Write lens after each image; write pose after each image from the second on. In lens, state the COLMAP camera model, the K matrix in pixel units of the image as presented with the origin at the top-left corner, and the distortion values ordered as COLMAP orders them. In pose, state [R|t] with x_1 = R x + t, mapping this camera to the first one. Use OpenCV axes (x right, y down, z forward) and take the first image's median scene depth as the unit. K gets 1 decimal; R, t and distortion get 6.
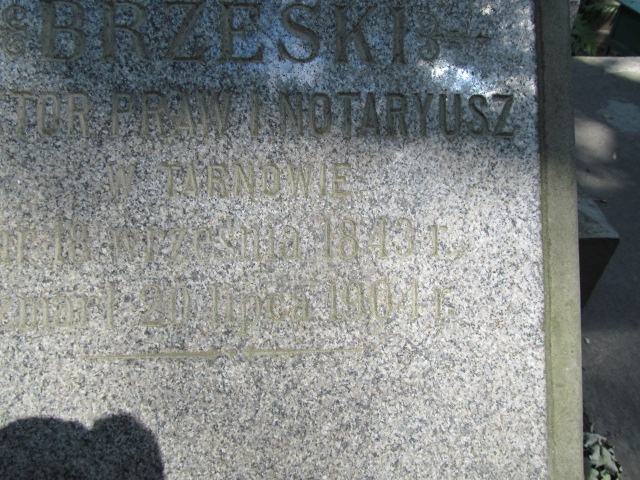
lens RADIAL K [[532.4, 0, 320.1], [0, 532.4, 239.7], [0, 0, 1]] dist [-0.051525, 0.027806]
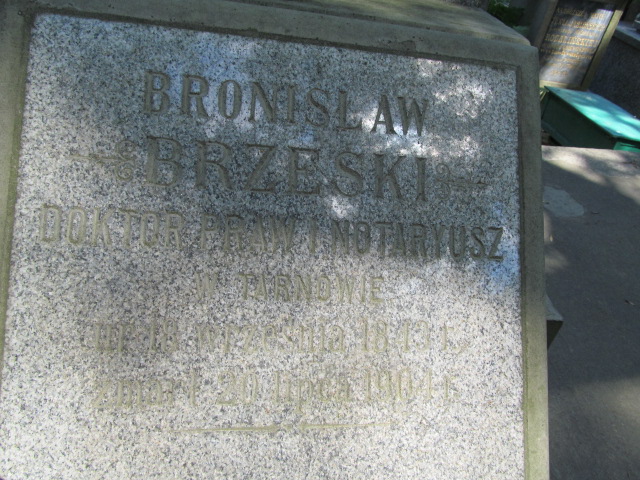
lens RADIAL K [[532.4, 0, 320.0], [0, 532.4, 240.2], [0, 0, 1]] dist [-0.051525, 0.027806]
pose [[0.991465, 0.047686, 0.121337, -0.262082], [-0.037992, 0.995990, -0.080994, -0.124734], [-0.124712, 0.075693, 0.989302, -0.270136]]
